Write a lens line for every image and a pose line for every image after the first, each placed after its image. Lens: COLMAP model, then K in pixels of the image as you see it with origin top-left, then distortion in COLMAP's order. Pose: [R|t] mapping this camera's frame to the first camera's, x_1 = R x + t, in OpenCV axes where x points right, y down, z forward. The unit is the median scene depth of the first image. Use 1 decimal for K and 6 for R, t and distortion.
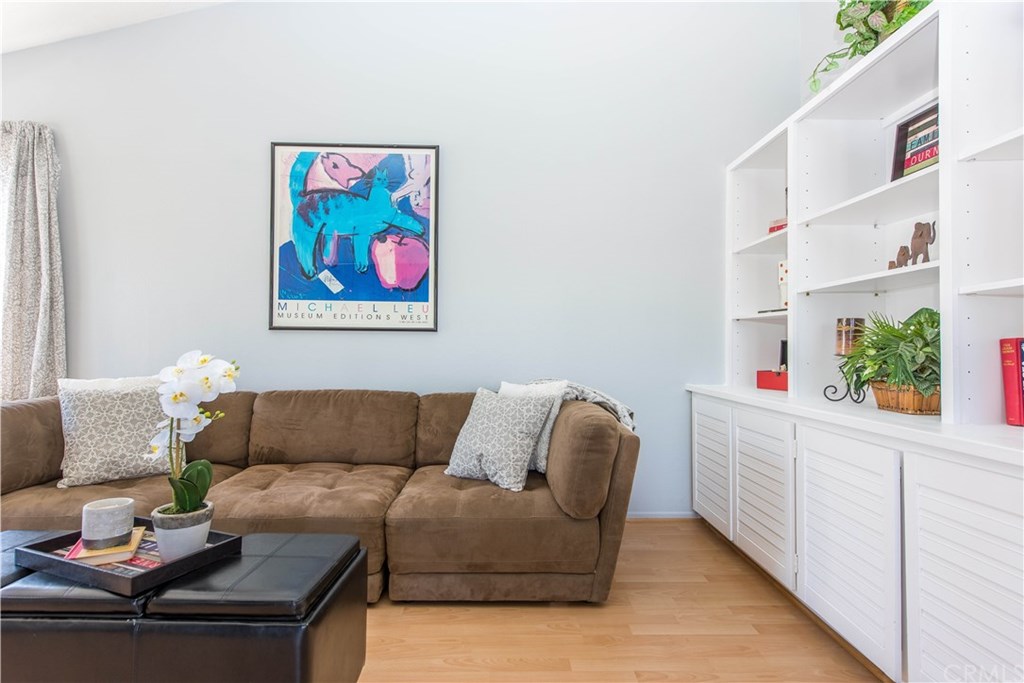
lens RADIAL K [[497.8, 0, 507.6], [0, 497.8, 341.7], [0, 0, 1]] dist [0.011724, -0.001769]
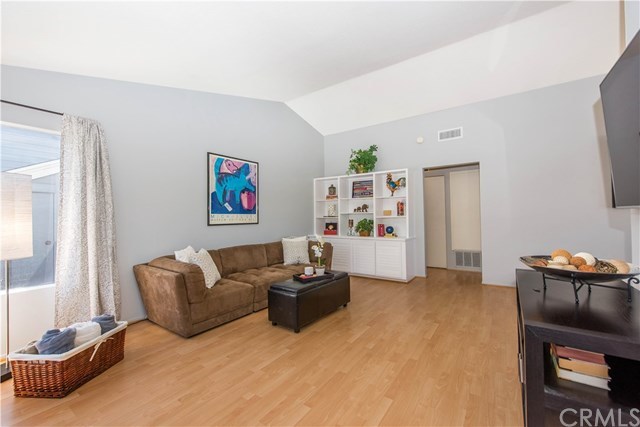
lens RADIAL K [[265.5, 0, 318.0], [0, 265.5, 213.0], [0, 0, 1]] dist [0.009892, -0.001789]
pose [[0.595670, -0.006812, 0.803200, -1.227341], [0.008474, 0.999962, 0.002197, -0.086960], [-0.803184, 0.005498, 0.595705, -0.254876]]
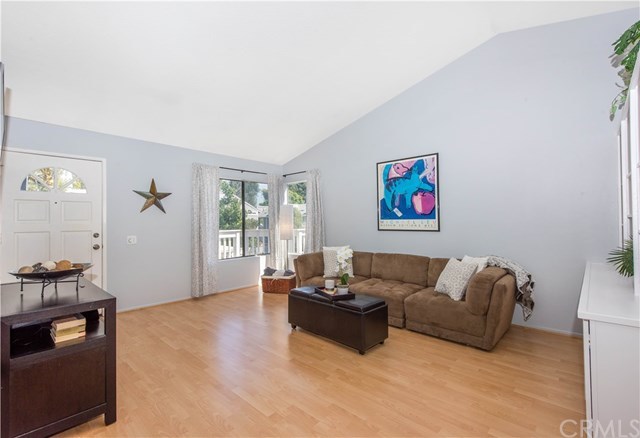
lens RADIAL K [[291.3, 0, 314.9], [0, 291.3, 219.2], [0, 0, 1]] dist [0.001830, 0.000338]
pose [[0.715550, -0.022821, -0.698189, 0.403554], [0.031988, 0.999488, 0.000115, -0.098153], [0.697829, -0.022416, 0.715913, -0.403148]]
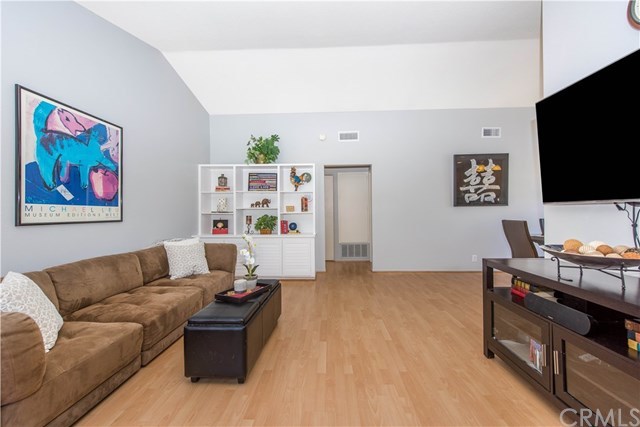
lens RADIAL K [[249.6, 0, 320.0], [0, 249.6, 213.1], [0, 0, 1]] dist [0.002942, -0.000163]
pose [[0.059263, -0.010965, 0.998182, -1.088981], [-0.004168, 0.999928, 0.011231, -0.069075], [-0.998234, -0.004826, 0.059213, 0.159439]]
